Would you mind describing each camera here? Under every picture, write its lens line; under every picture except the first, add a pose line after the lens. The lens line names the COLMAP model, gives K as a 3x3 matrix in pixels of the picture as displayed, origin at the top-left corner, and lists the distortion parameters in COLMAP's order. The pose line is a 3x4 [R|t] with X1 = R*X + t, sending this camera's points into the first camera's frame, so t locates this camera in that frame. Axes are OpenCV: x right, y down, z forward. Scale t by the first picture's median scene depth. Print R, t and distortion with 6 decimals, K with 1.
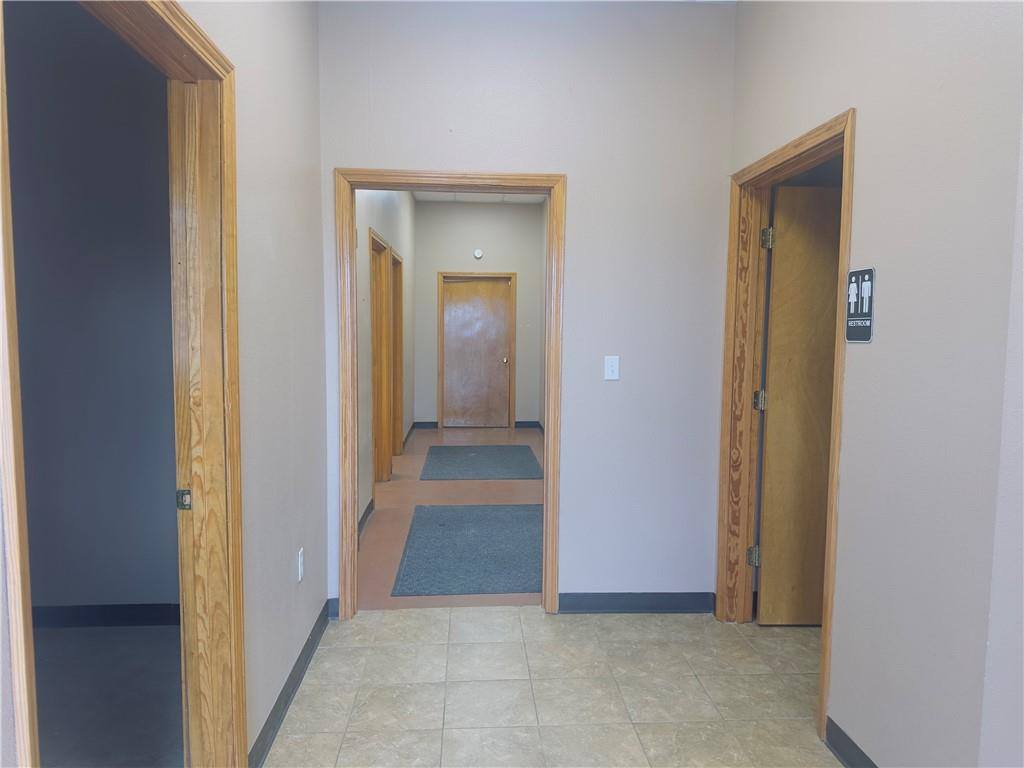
lens RADIAL K [[730.3, 0, 512.0], [0, 730.3, 384.0], [0, 0, 1]] dist [0.023443, -0.004346]
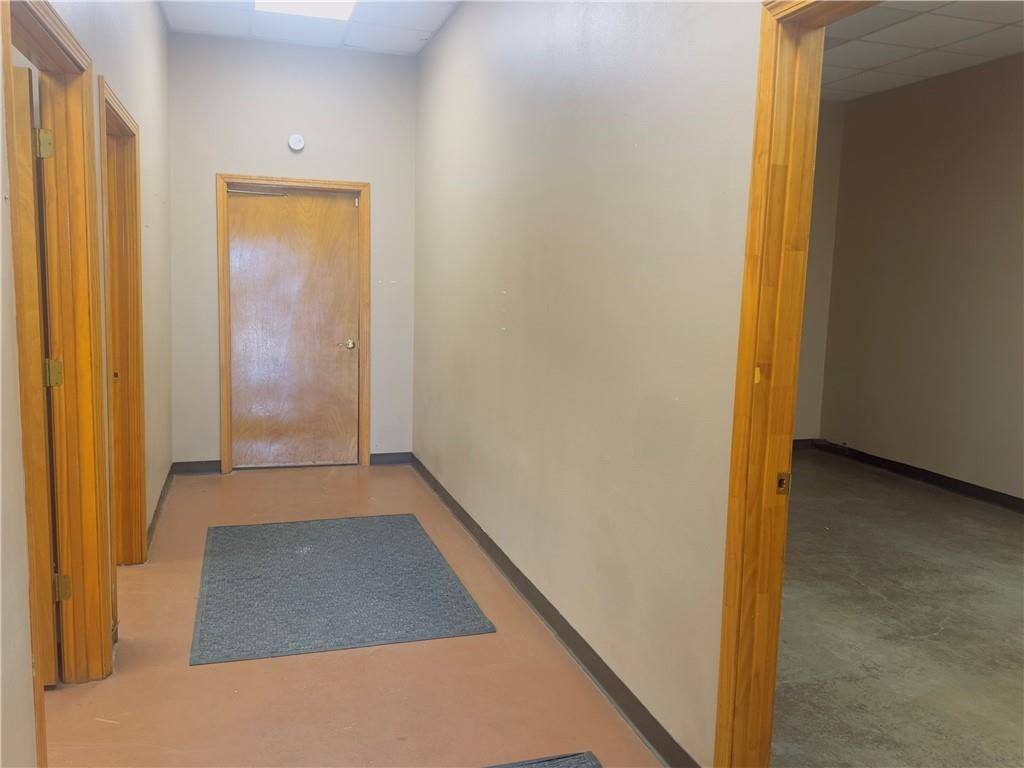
lens RADIAL K [[856.1, 0, 512.0], [0, 856.1, 384.0], [0, 0, 1]] dist [0.086034, -0.002062]
pose [[0.971212, -0.012191, 0.237905, -0.045685], [0.002668, 0.999184, 0.040308, -0.027759], [-0.238202, -0.038513, 0.970452, 0.343596]]
